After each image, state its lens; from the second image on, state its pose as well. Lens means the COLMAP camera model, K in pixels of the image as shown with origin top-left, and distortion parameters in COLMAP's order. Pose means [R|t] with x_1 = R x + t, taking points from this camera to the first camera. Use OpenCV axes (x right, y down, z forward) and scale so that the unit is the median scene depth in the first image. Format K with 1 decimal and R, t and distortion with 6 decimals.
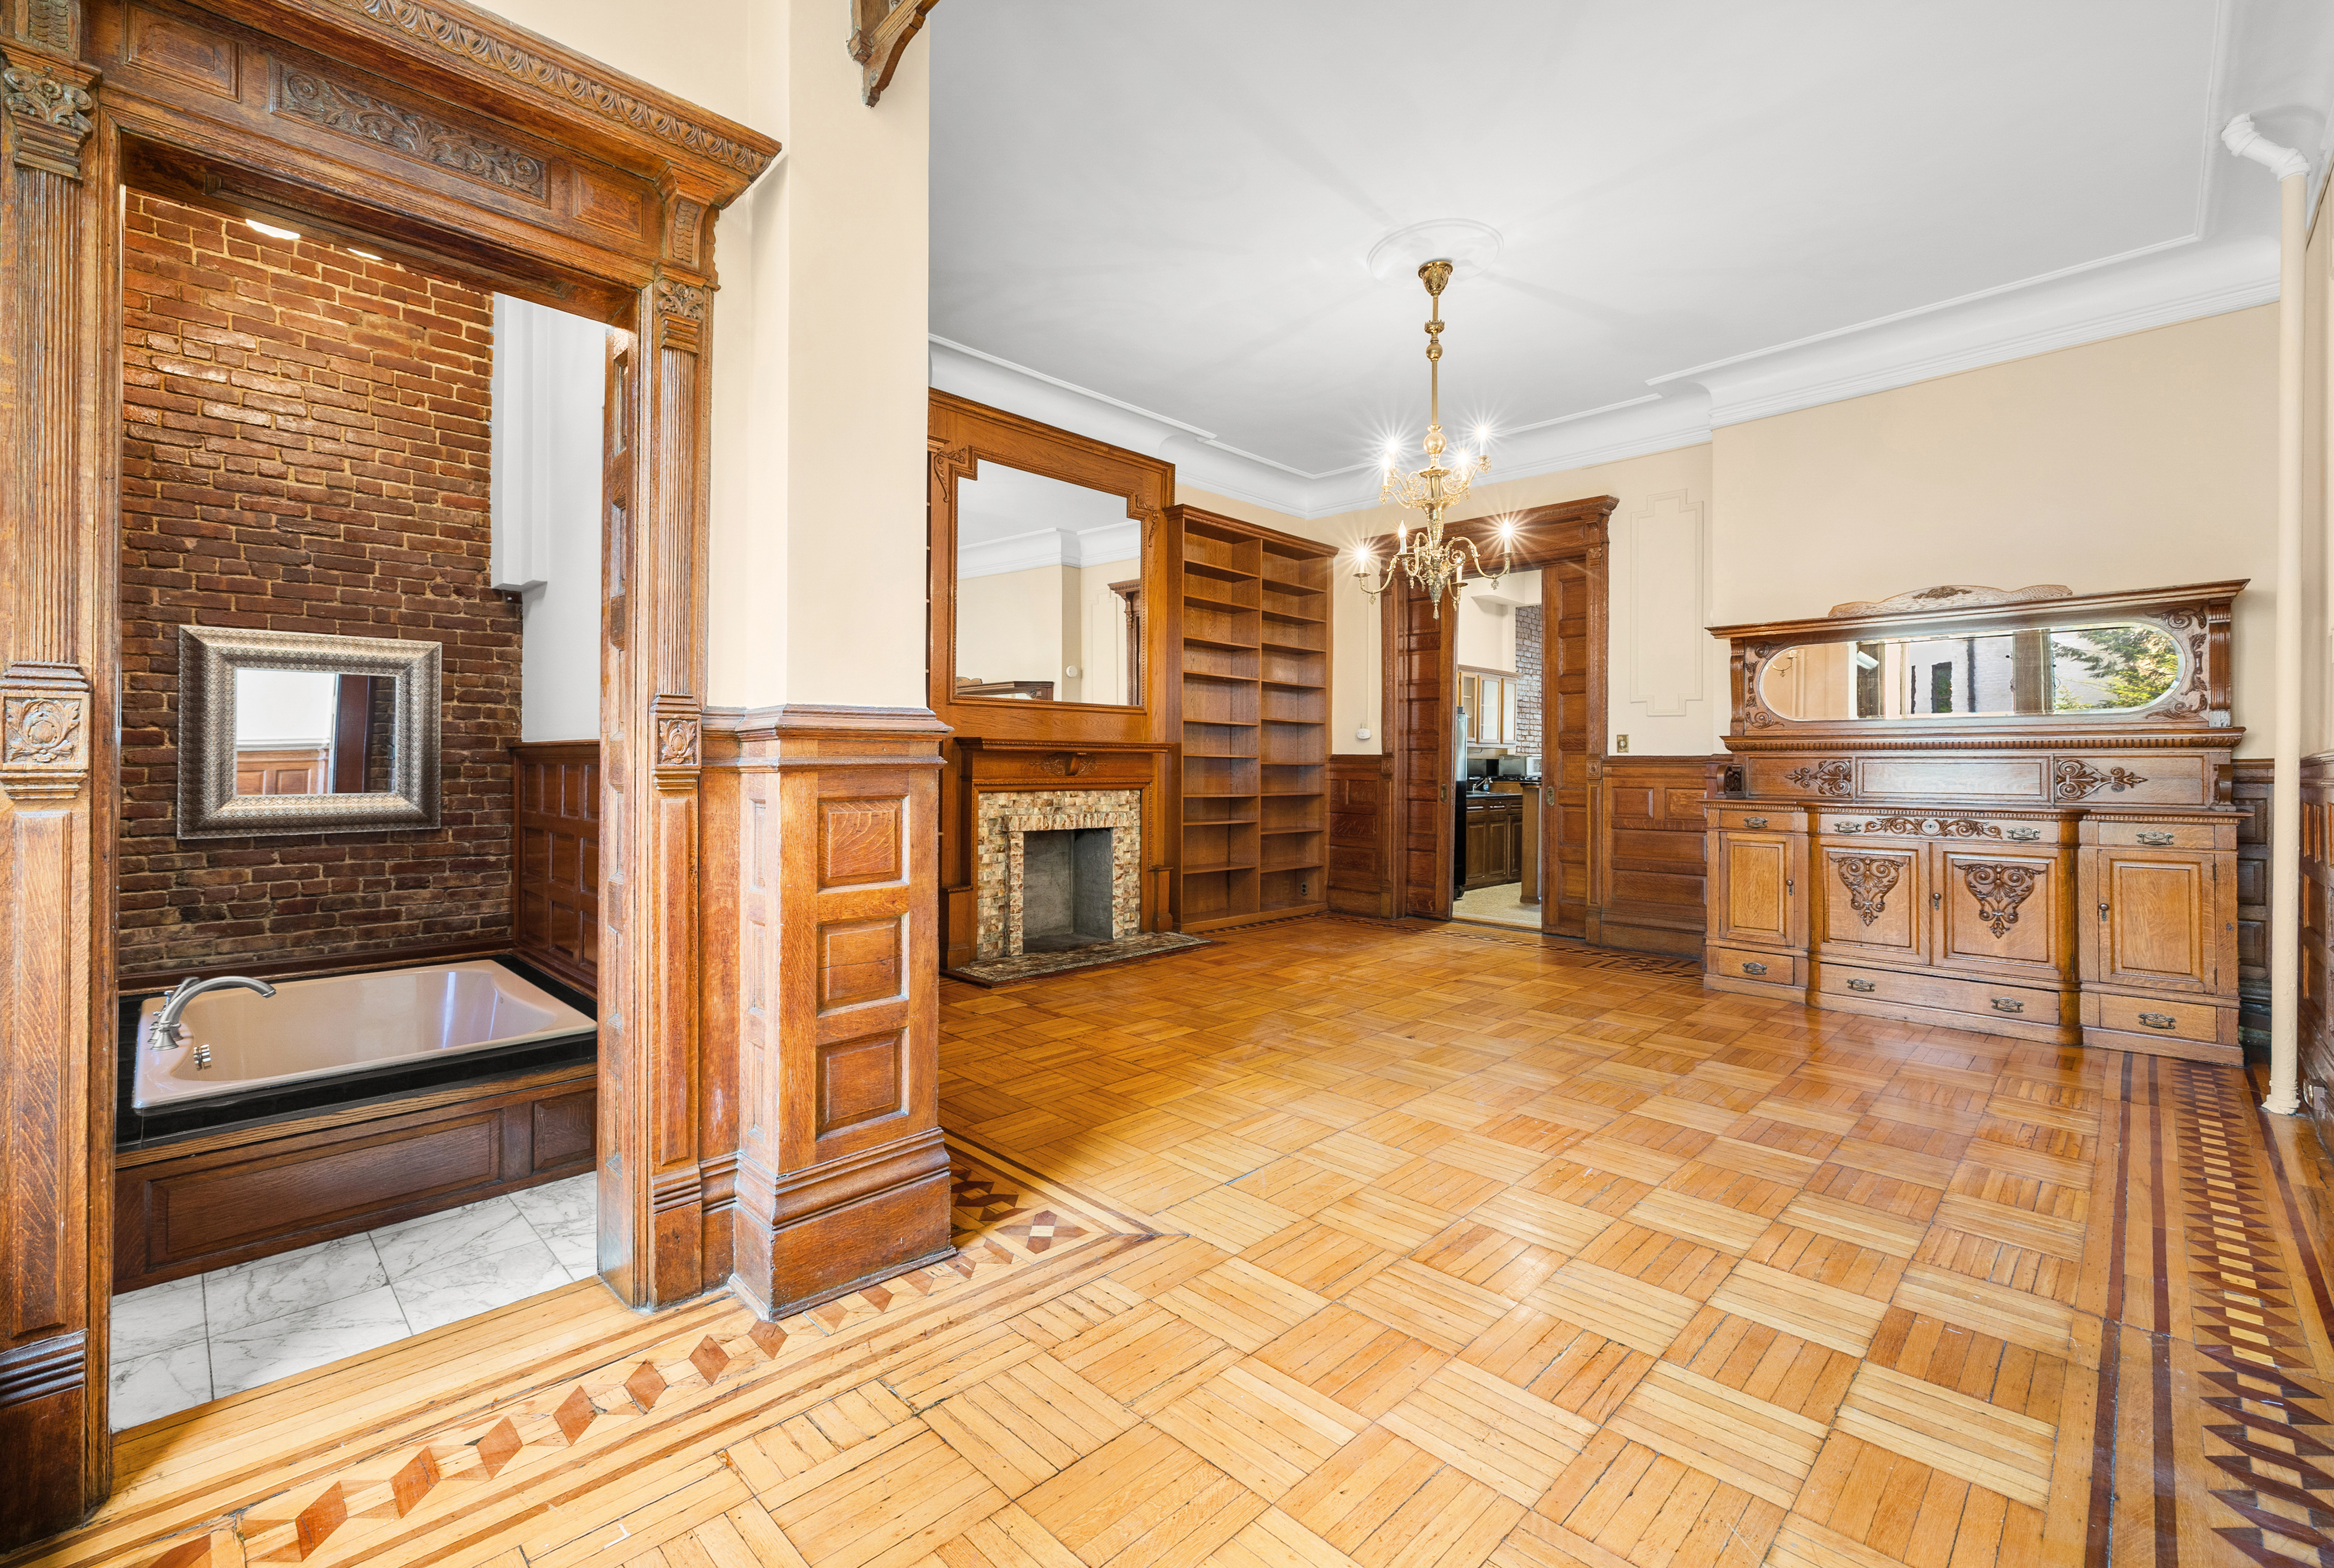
lens RADIAL K [[992.6, 0, 1171.5], [0, 992.6, 764.2], [0, 0, 1]] dist [0.000119, 0.000695]
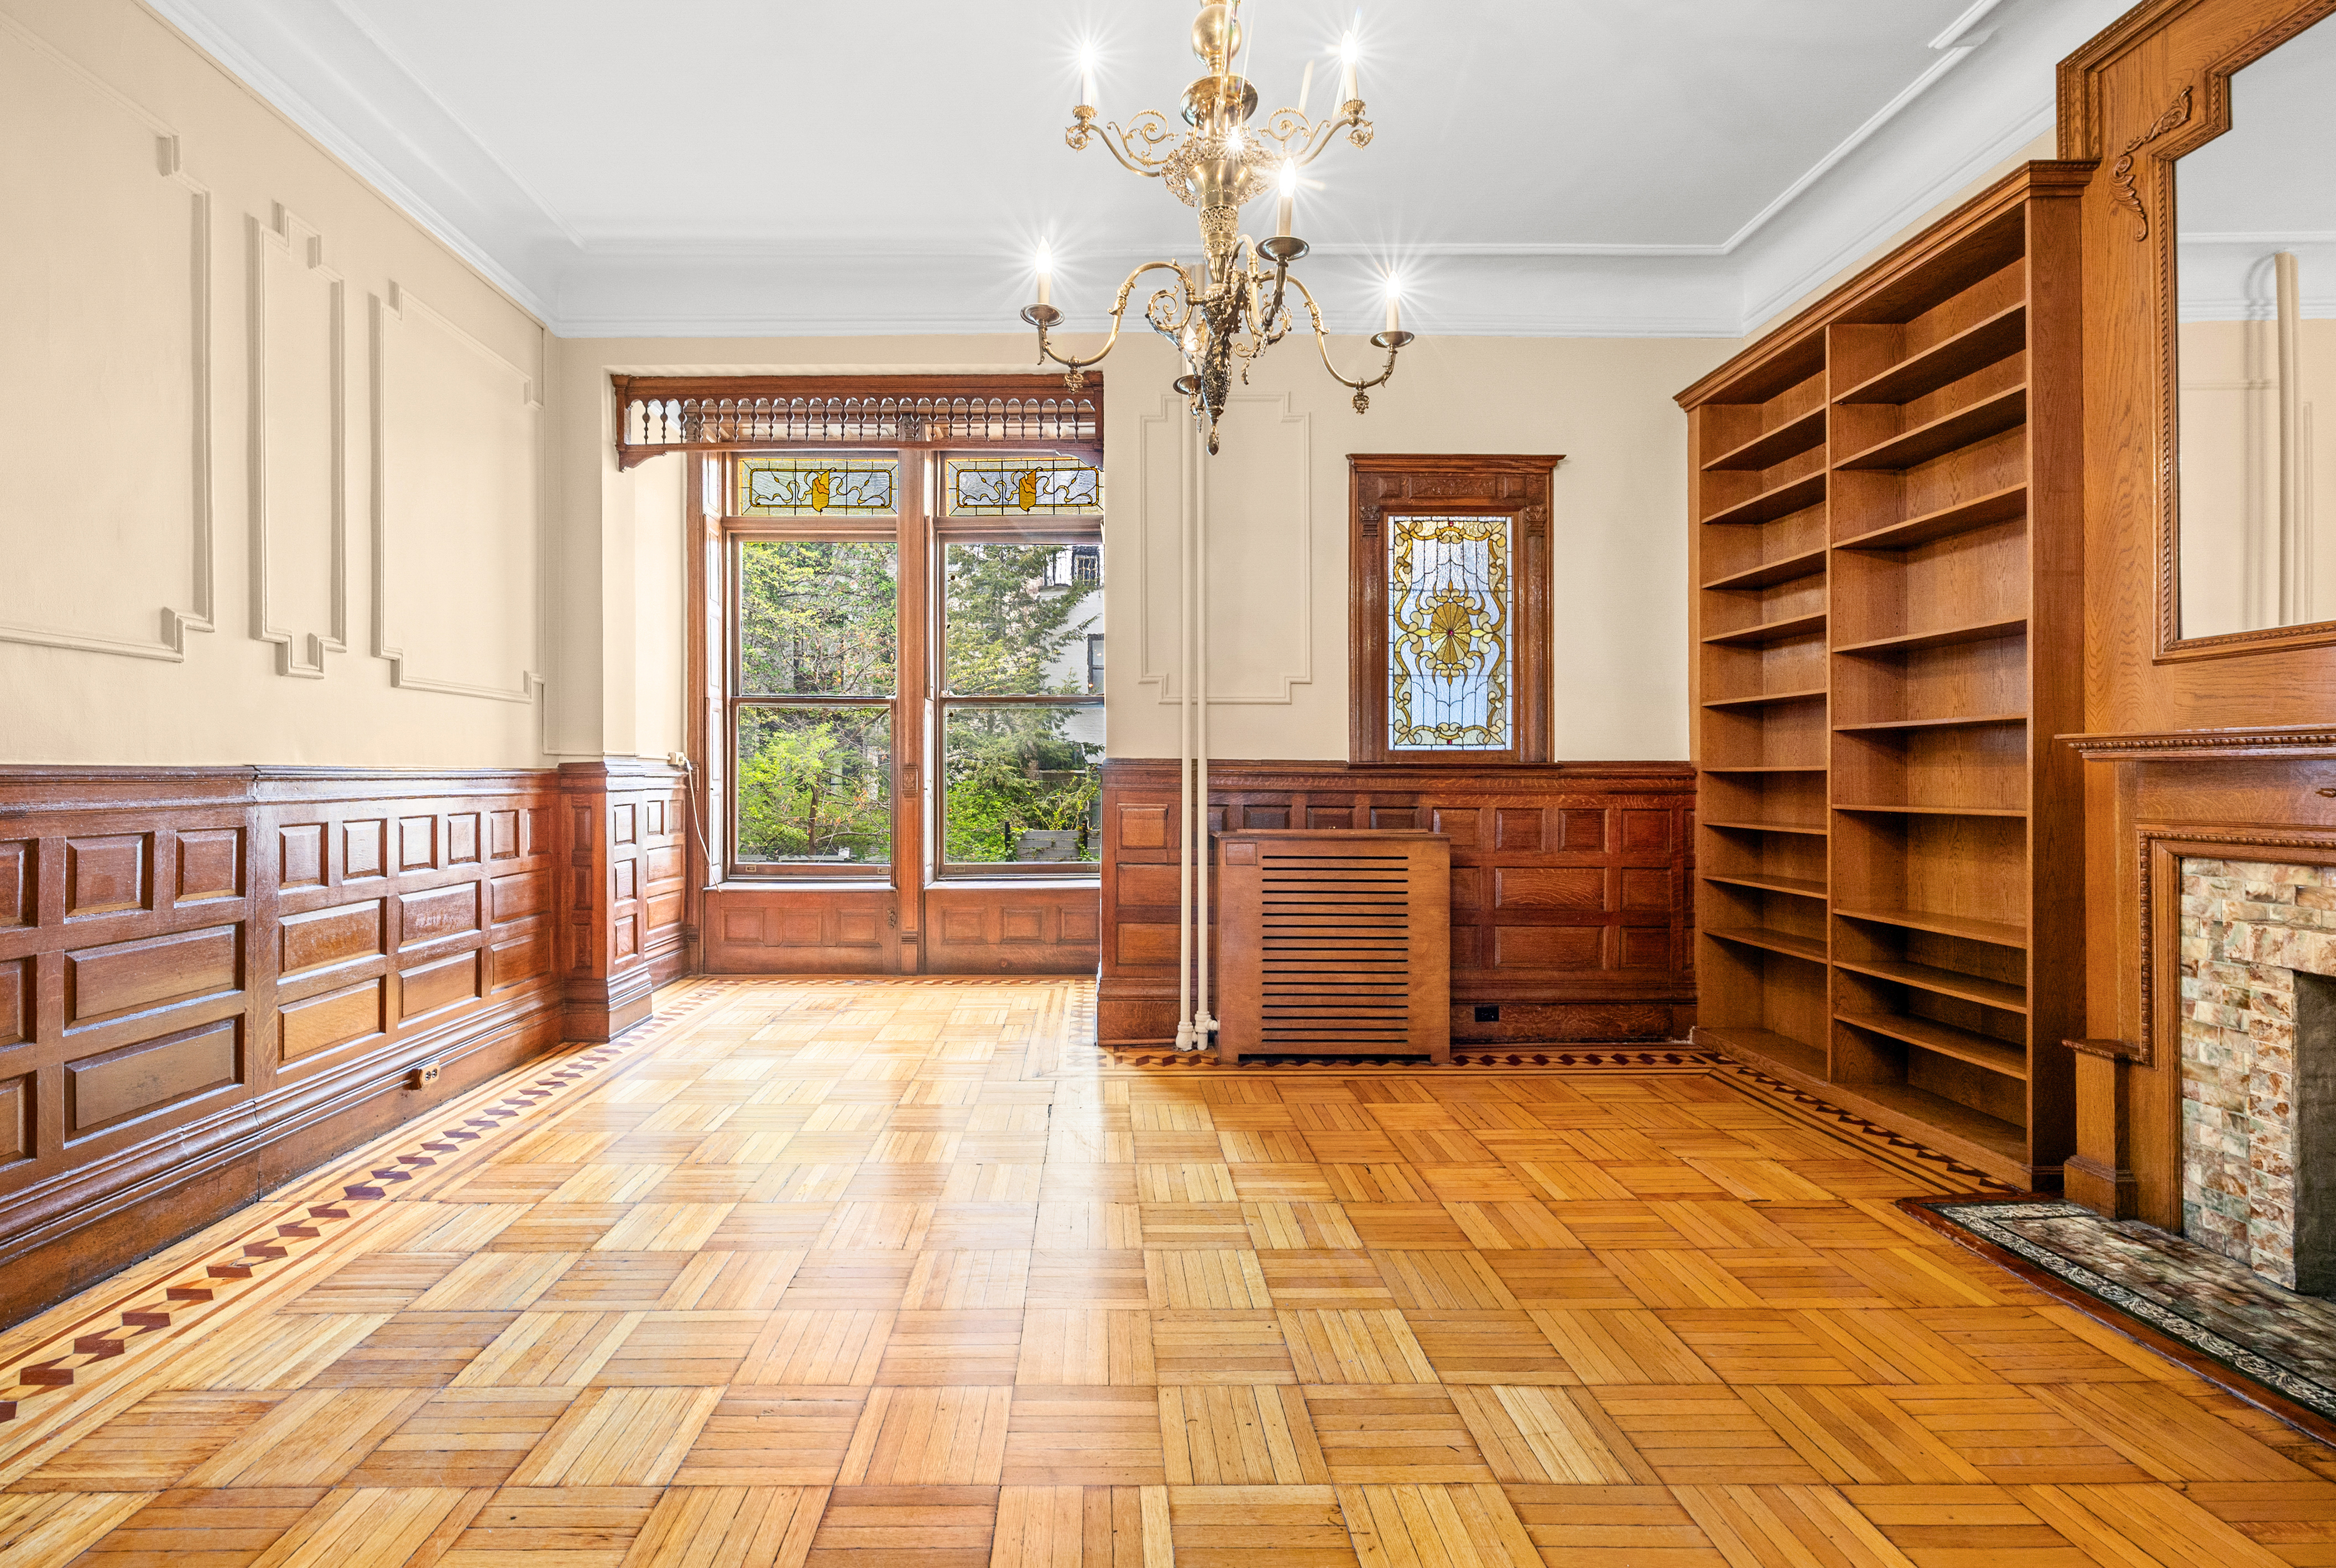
lens RADIAL K [[993.7, 0, 1160.4], [0, 993.7, 796.0], [0, 0, 1]] dist [0.000119, 0.000695]
pose [[-0.700359, -0.002744, -0.713785, 0.438260], [0.001001, 0.999988, -0.004827, 0.003181], [0.713790, -0.004096, -0.700348, 0.981656]]
